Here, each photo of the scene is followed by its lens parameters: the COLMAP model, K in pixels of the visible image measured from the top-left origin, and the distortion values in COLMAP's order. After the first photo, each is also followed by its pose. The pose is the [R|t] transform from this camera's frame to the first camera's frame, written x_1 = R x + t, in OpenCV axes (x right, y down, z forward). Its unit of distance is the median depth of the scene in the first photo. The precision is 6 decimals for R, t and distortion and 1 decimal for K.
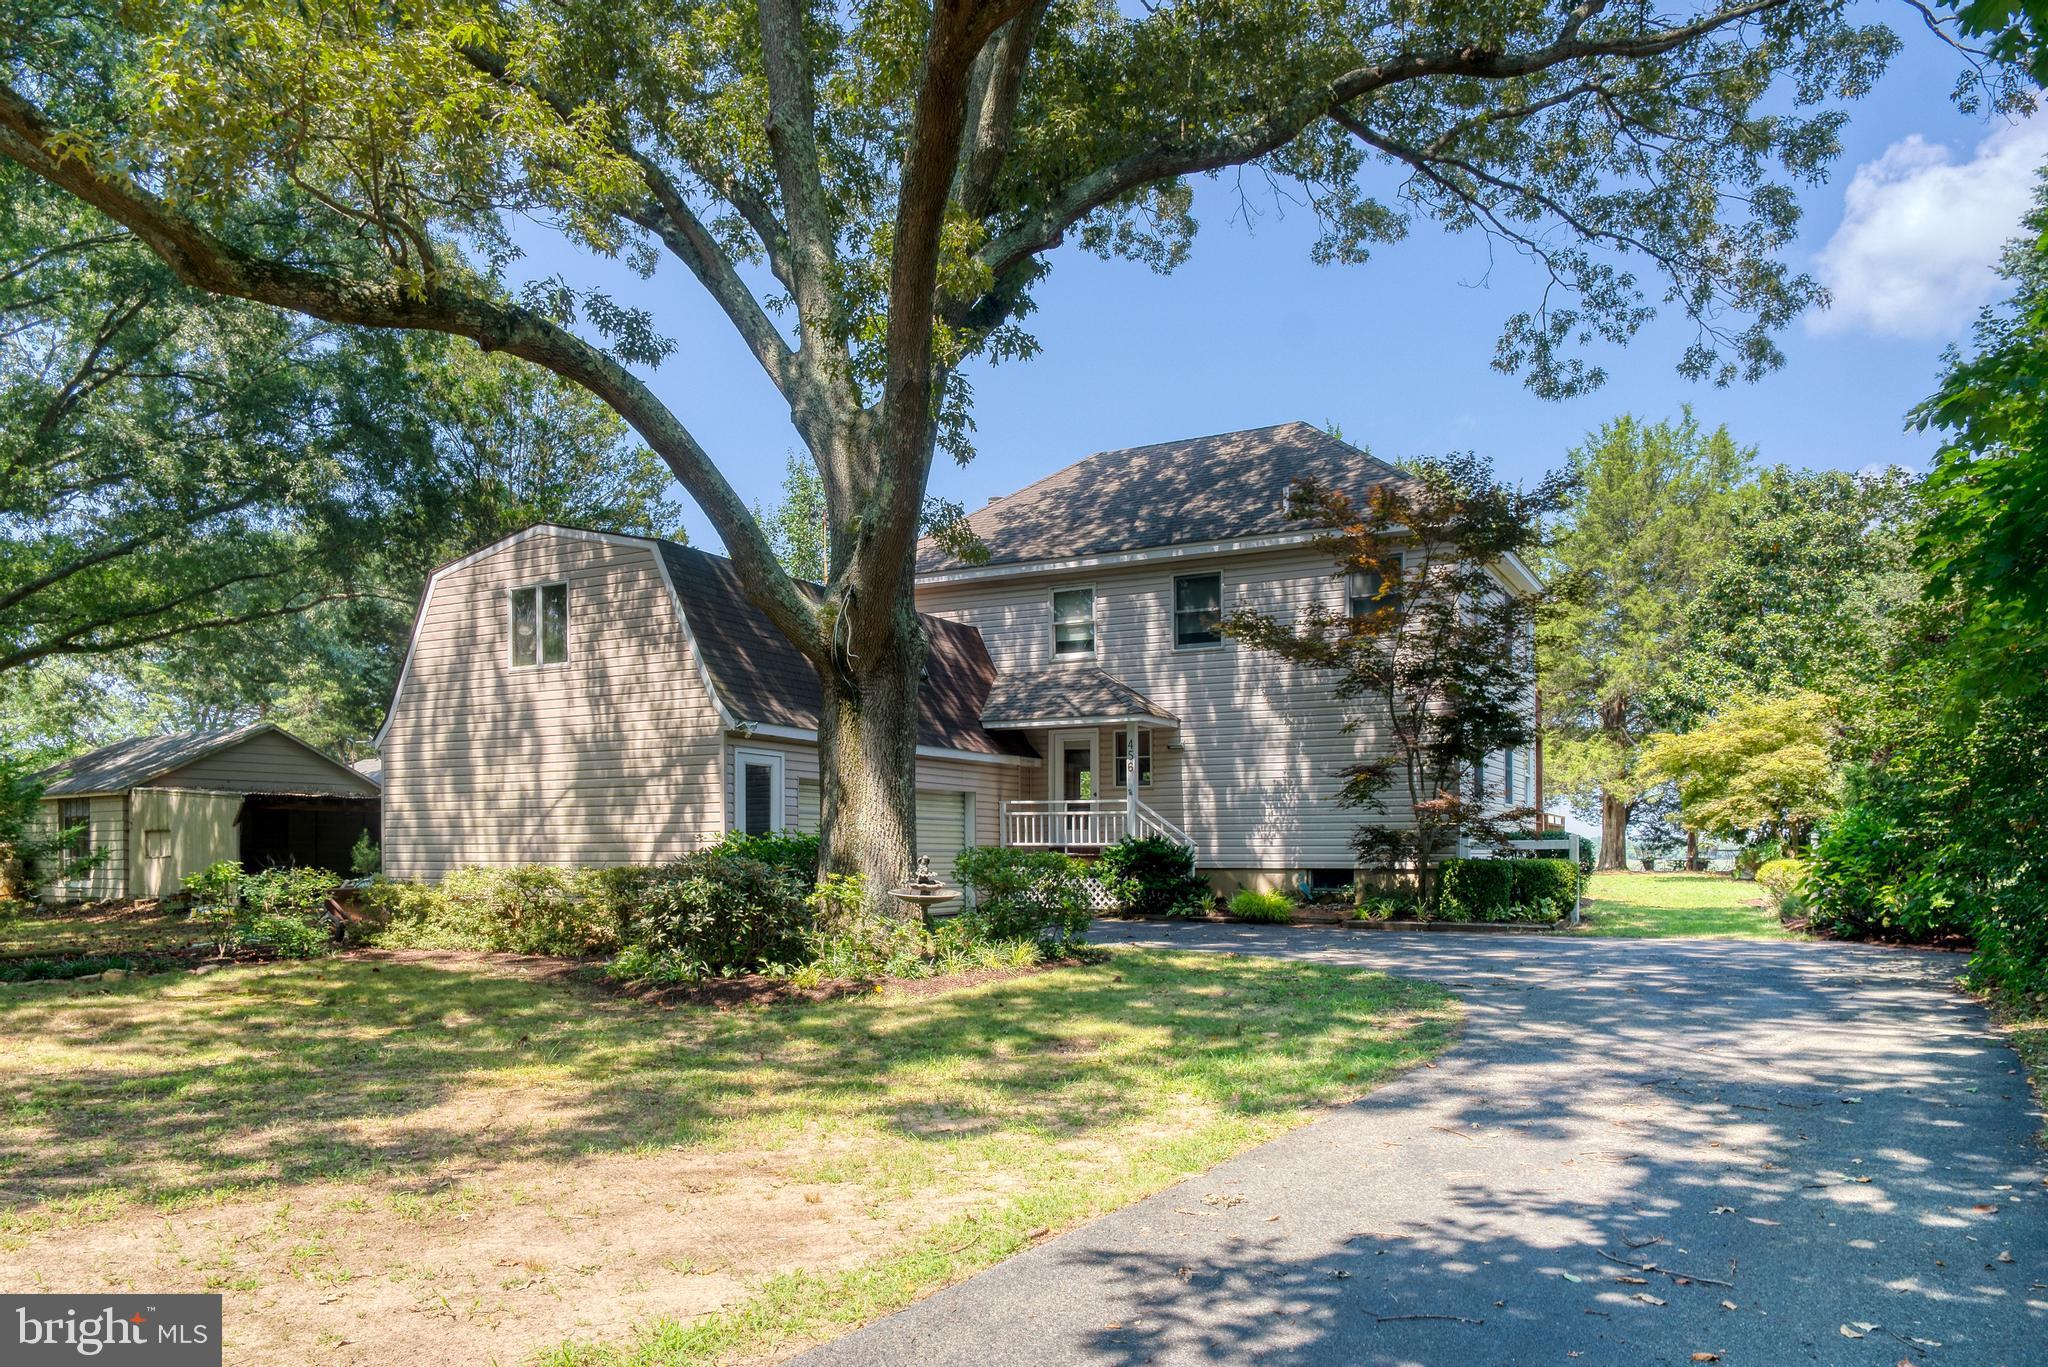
lens RADIAL K [[1332.3, 0, 1032.0], [0, 1332.3, 702.4], [0, 0, 1]] dist [0.001670, -0.001487]
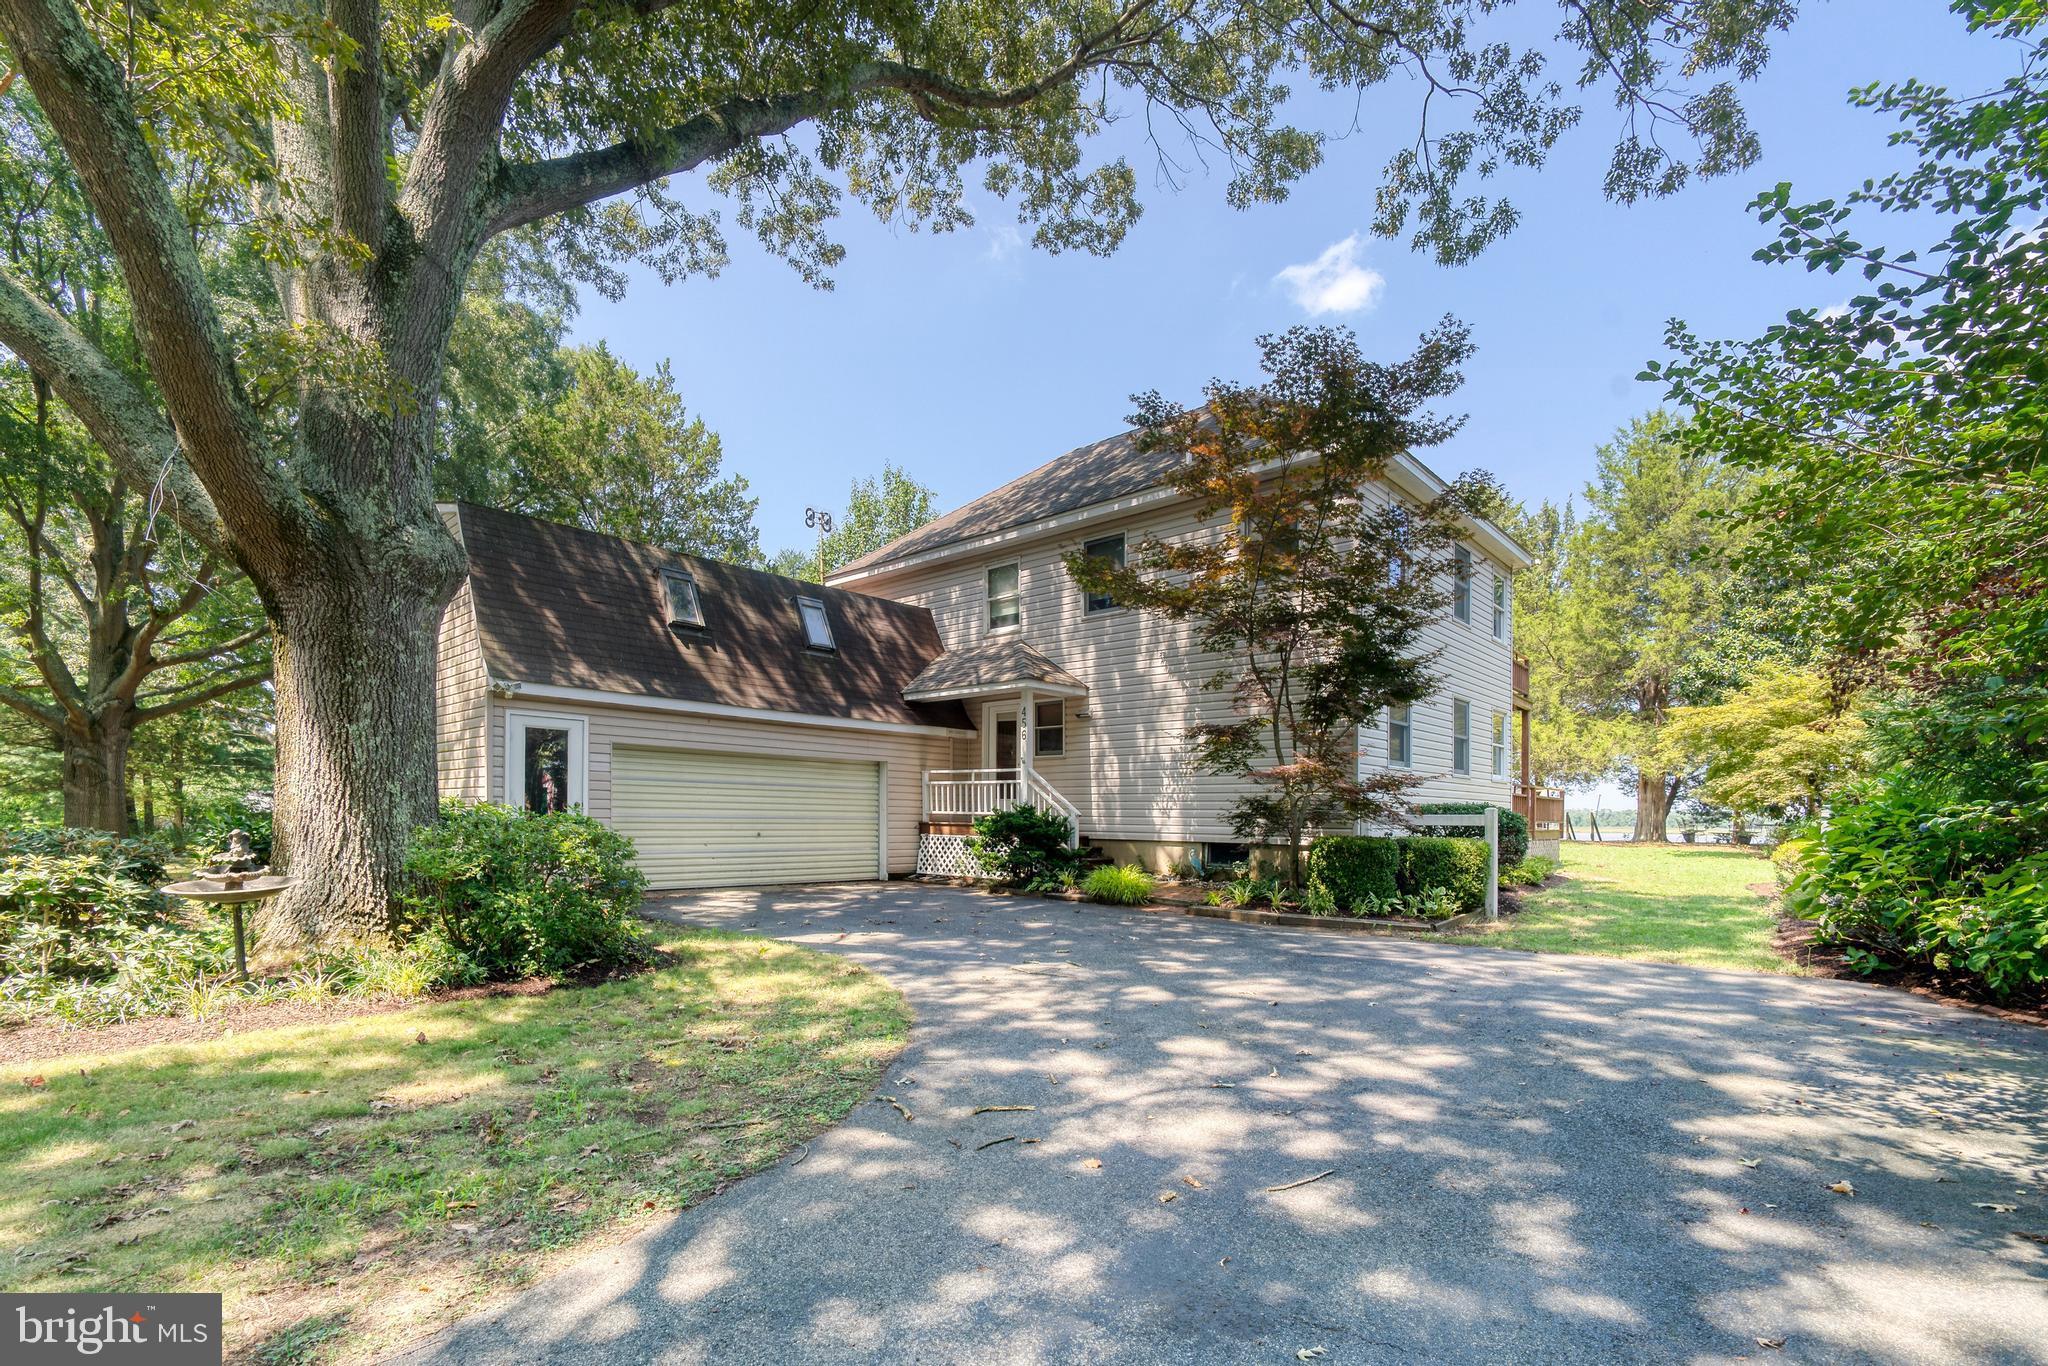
lens RADIAL K [[987.8, 0, 949.9], [0, 987.8, 722.1], [0, 0, 1]] dist [-0.006708, 0.001255]
pose [[0.974231, -0.009427, -0.225357, 0.182217], [0.013246, 0.999793, 0.015444, 0.026856], [0.225165, -0.018031, 0.974154, 0.279615]]
